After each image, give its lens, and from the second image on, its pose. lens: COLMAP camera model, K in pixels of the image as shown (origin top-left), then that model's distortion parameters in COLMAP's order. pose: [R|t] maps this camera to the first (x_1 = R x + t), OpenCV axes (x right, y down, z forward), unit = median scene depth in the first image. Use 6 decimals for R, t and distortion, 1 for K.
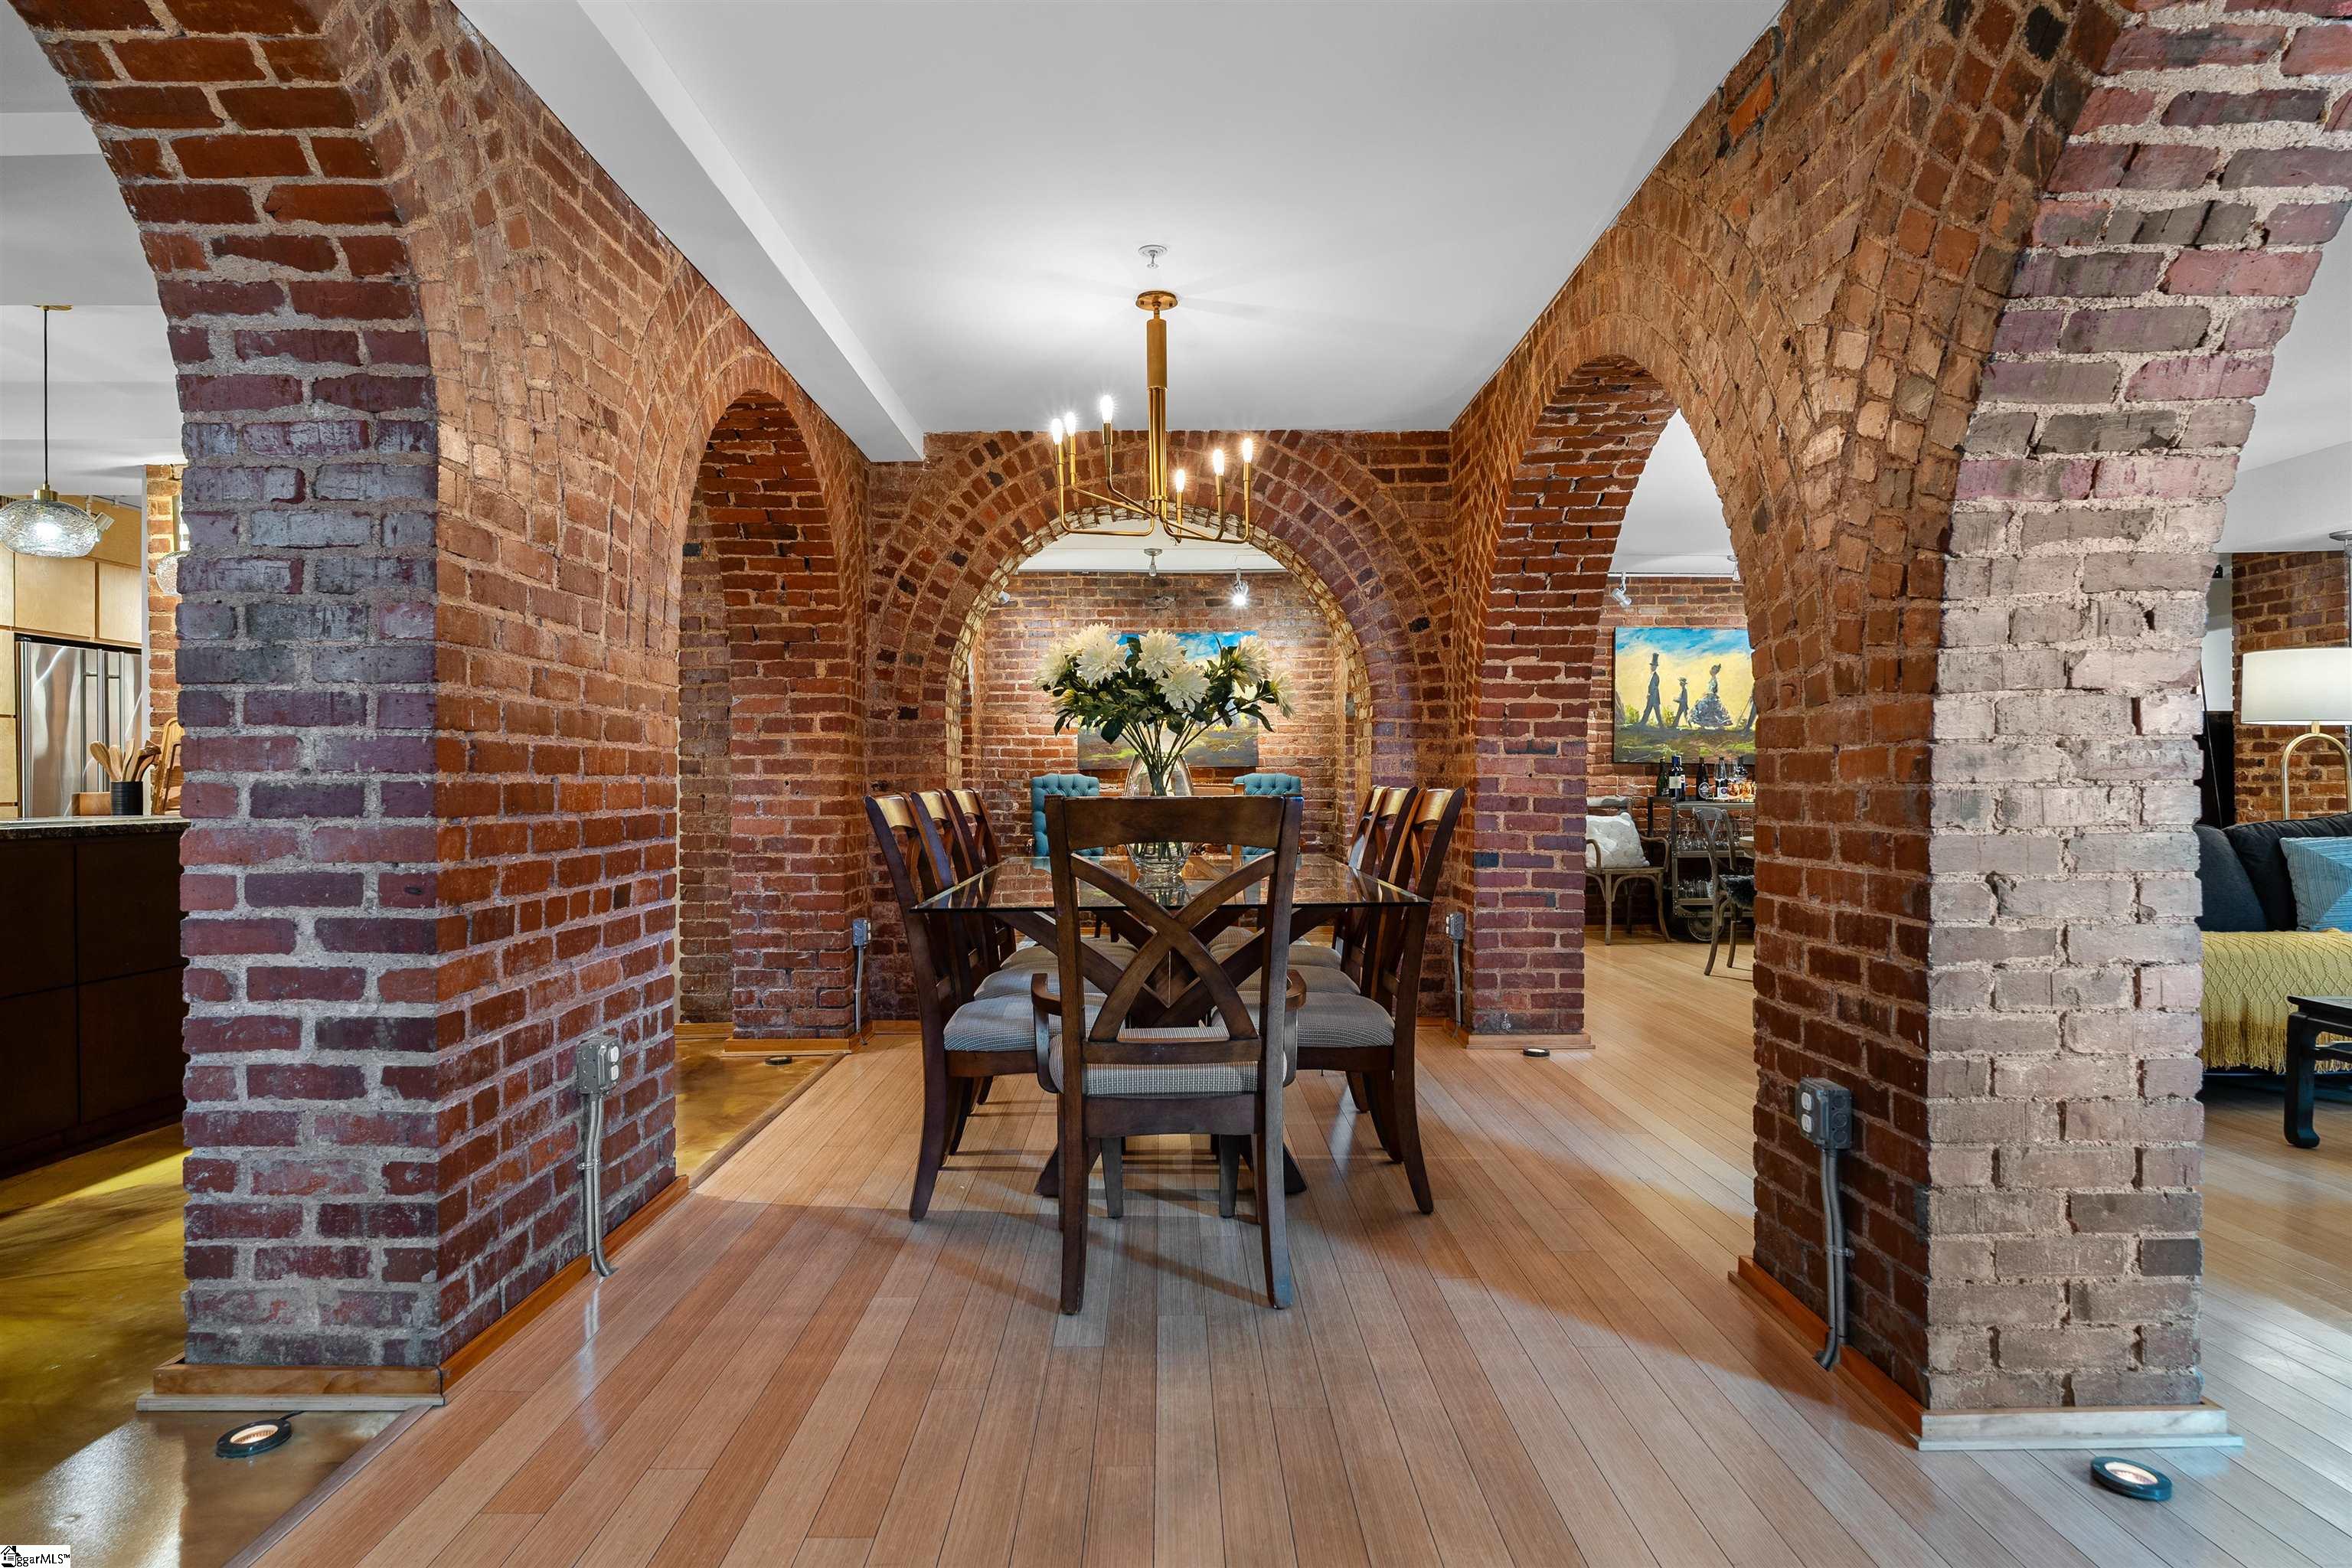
lens RADIAL K [[1313.2, 0, 1168.3], [0, 1313.2, 778.4], [0, 0, 1]] dist [-0.004342, 0.000425]
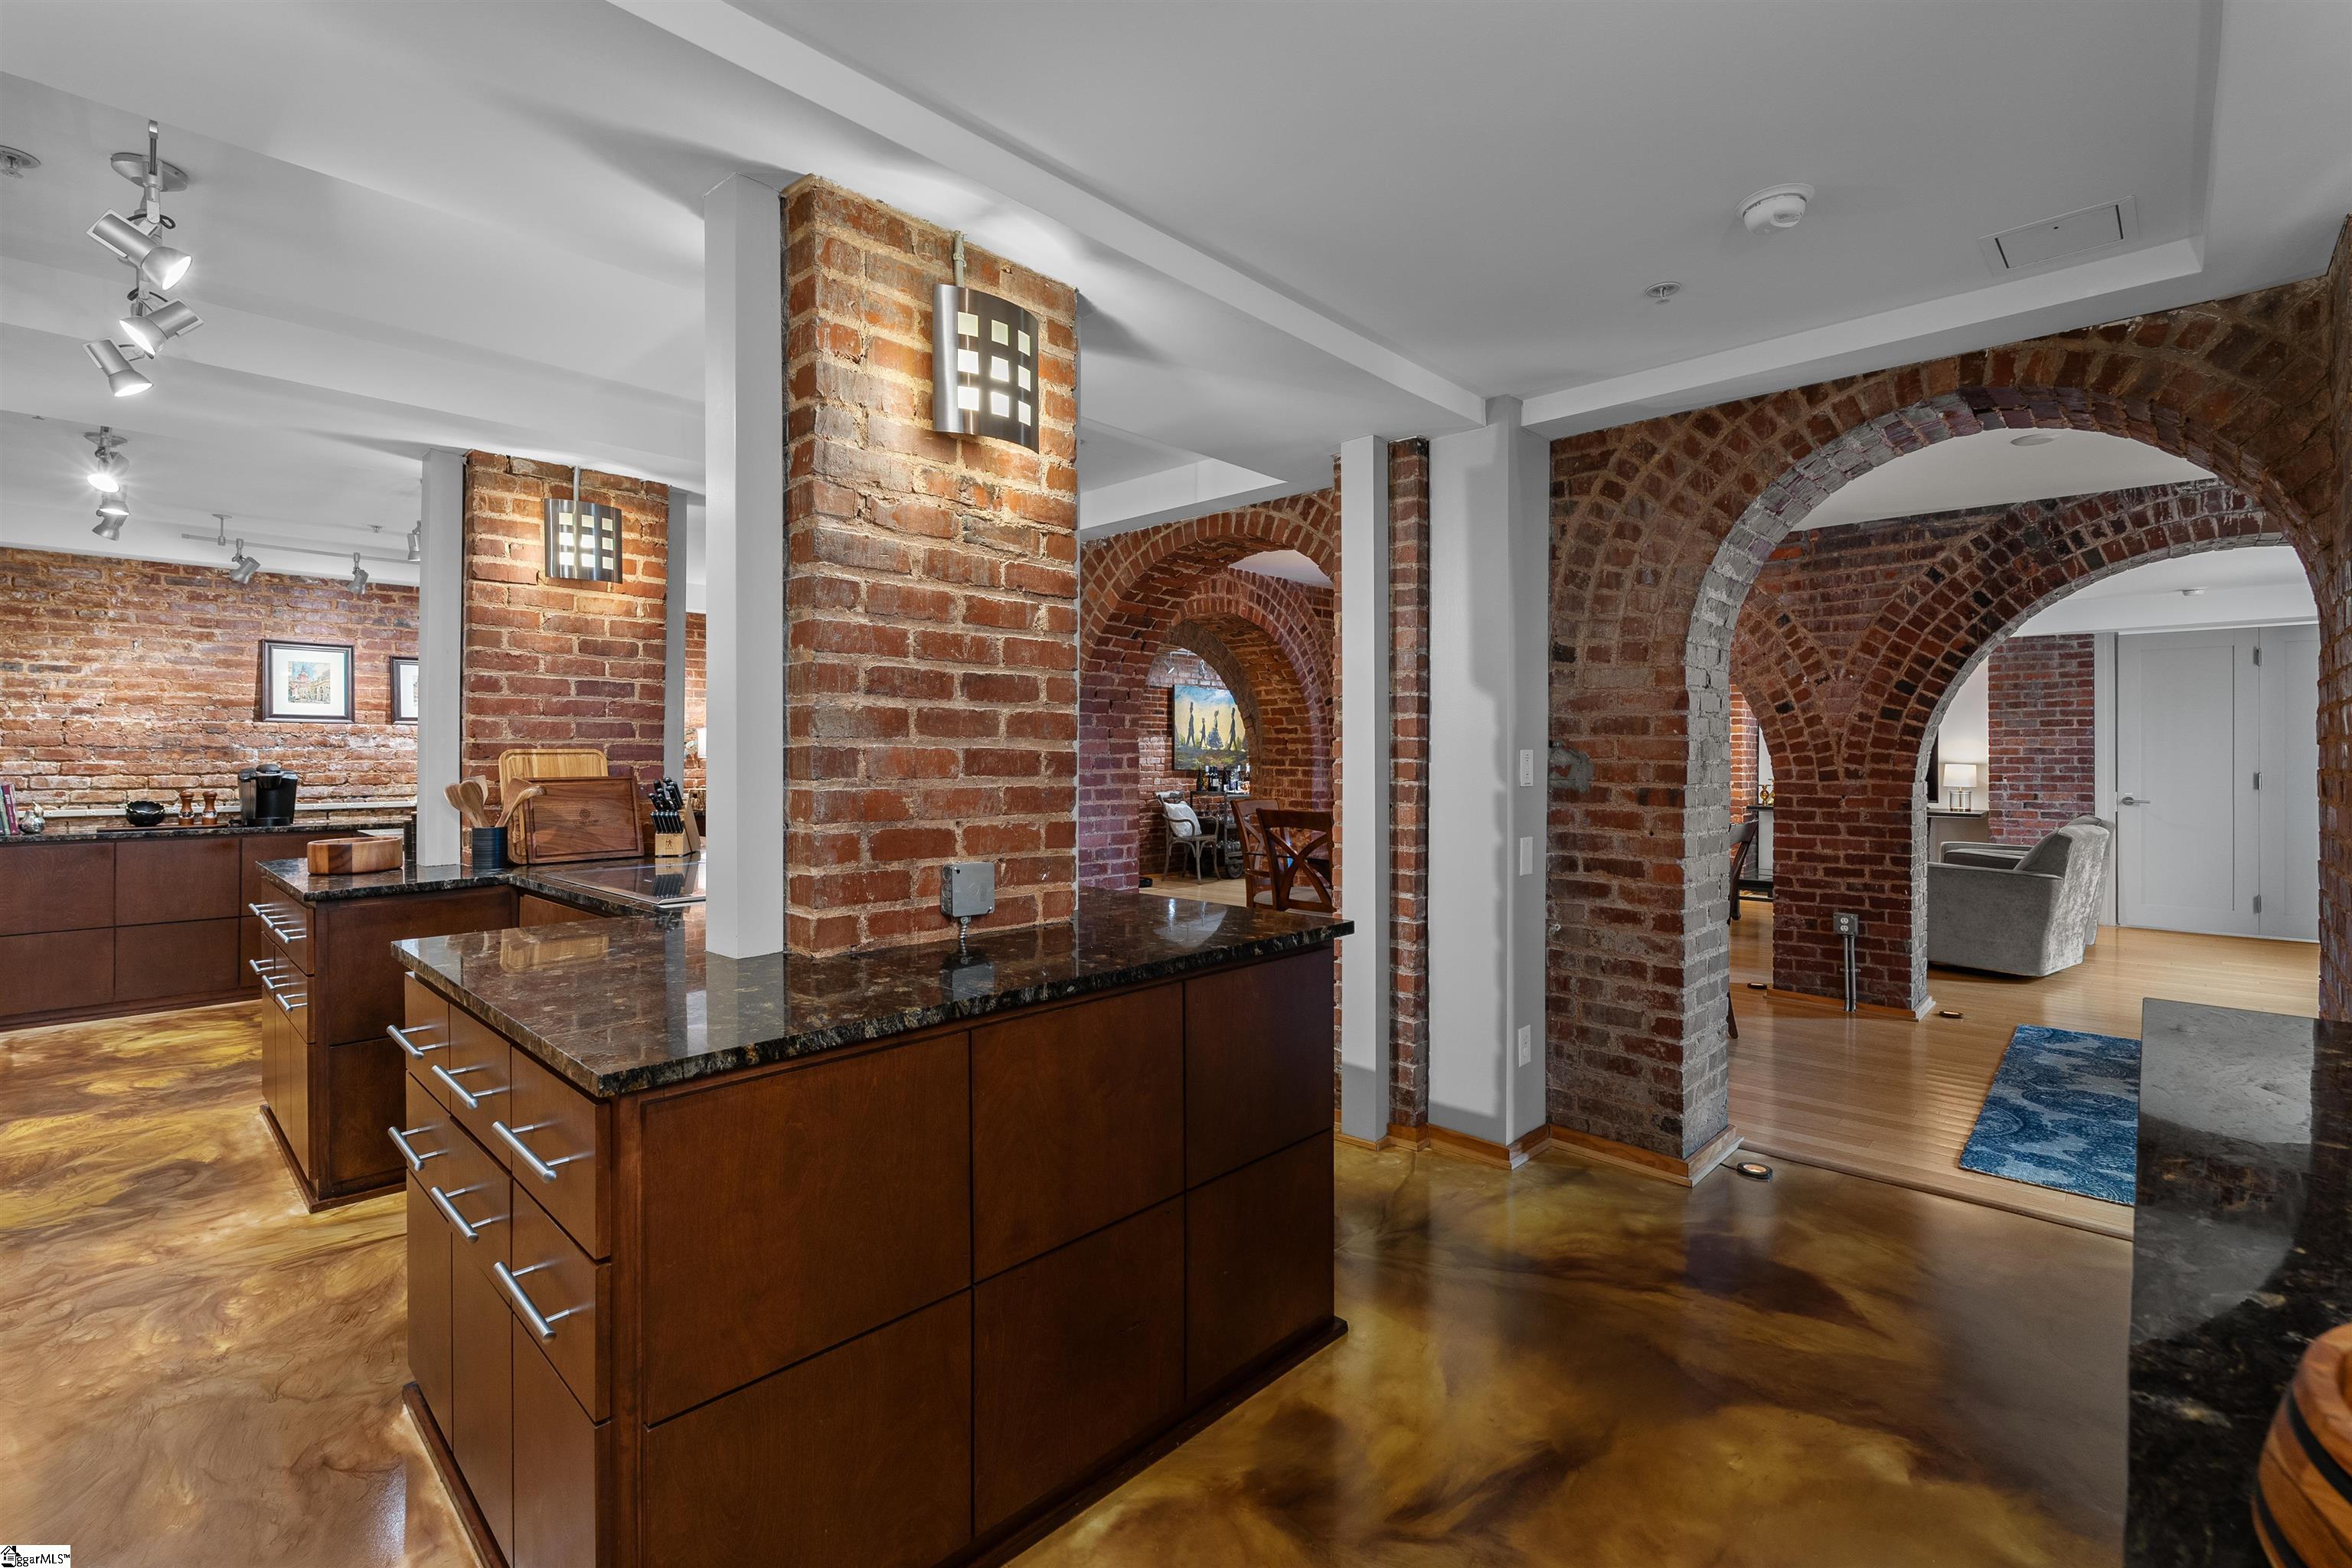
lens RADIAL K [[1035.0, 0, 1173.8], [0, 1035.0, 749.8], [0, 0, 1]] dist [-0.008237, -0.000705]
pose [[0.689339, 0.009963, 0.724371, -0.998698], [-0.006090, 0.999950, -0.007958, -0.046050], [-0.724414, 0.001074, 0.689365, 0.235446]]
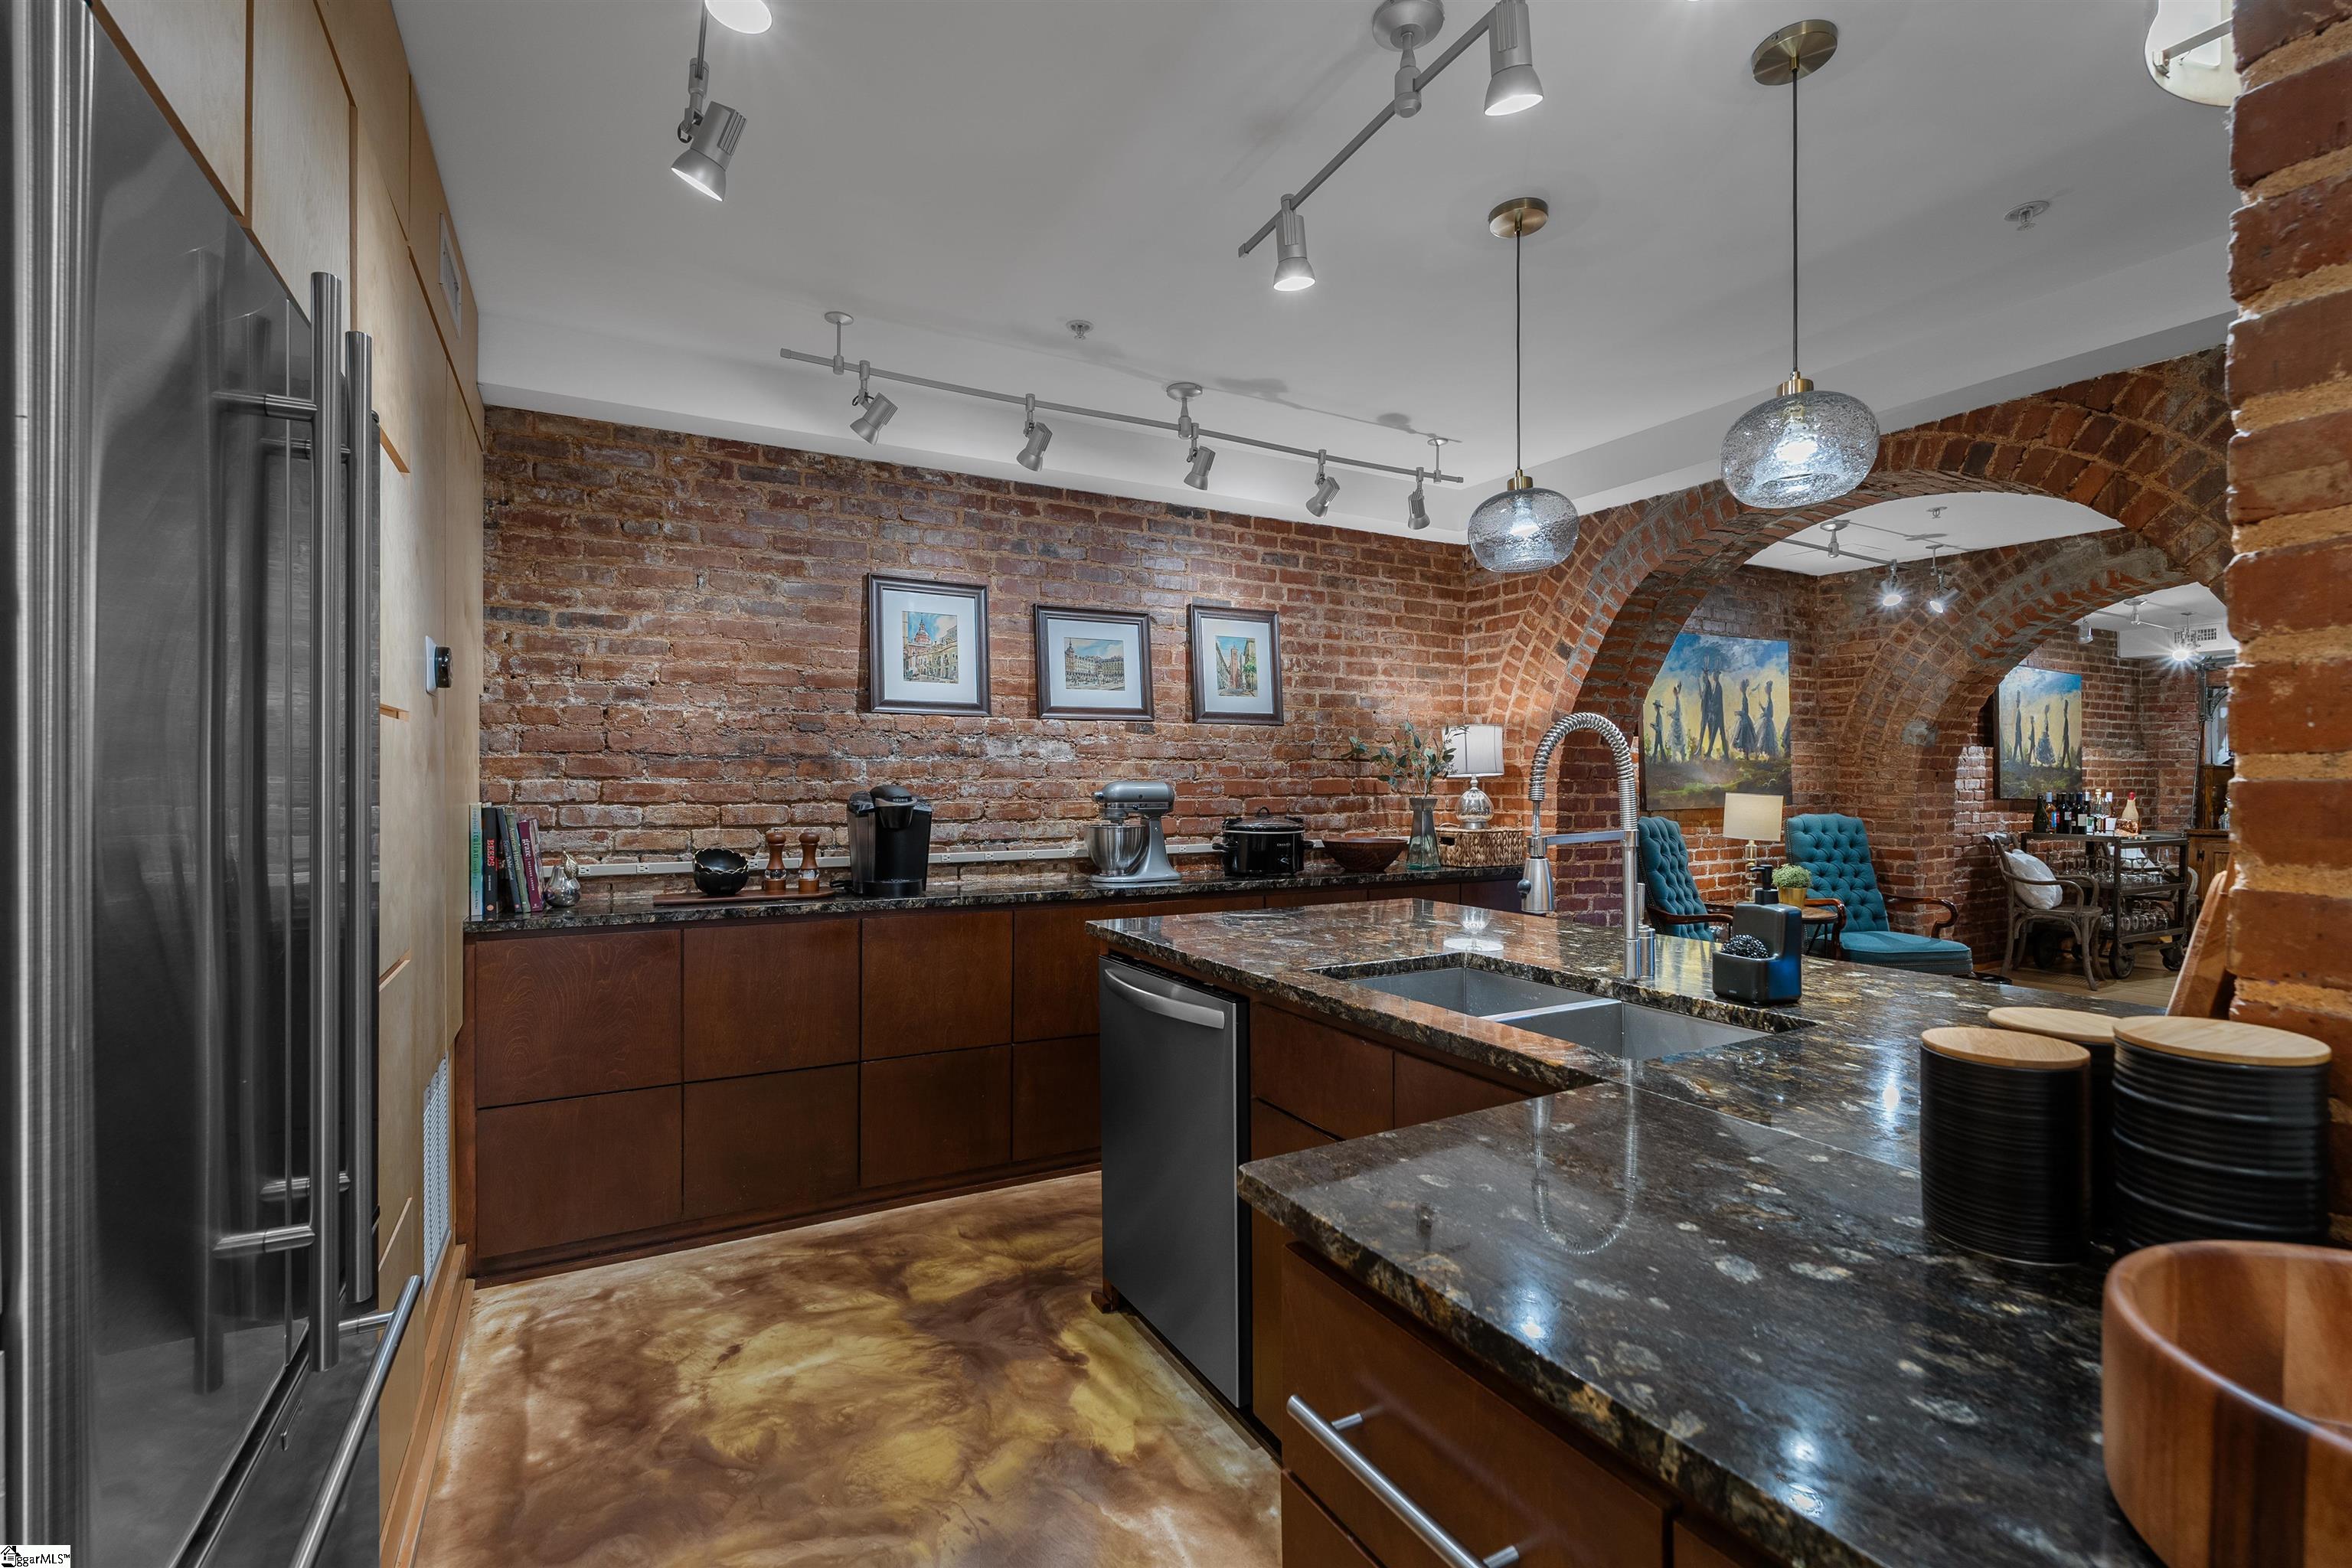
lens RADIAL K [[1035.0, 0, 1169.5], [0, 1035.0, 782.5], [0, 0, 1]] dist [-0.008237, -0.000705]
pose [[0.881243, 0.005228, 0.472634, -1.016830], [-0.006378, 0.999979, 0.000830, -0.036468], [-0.472620, -0.003746, 0.881259, 1.068920]]
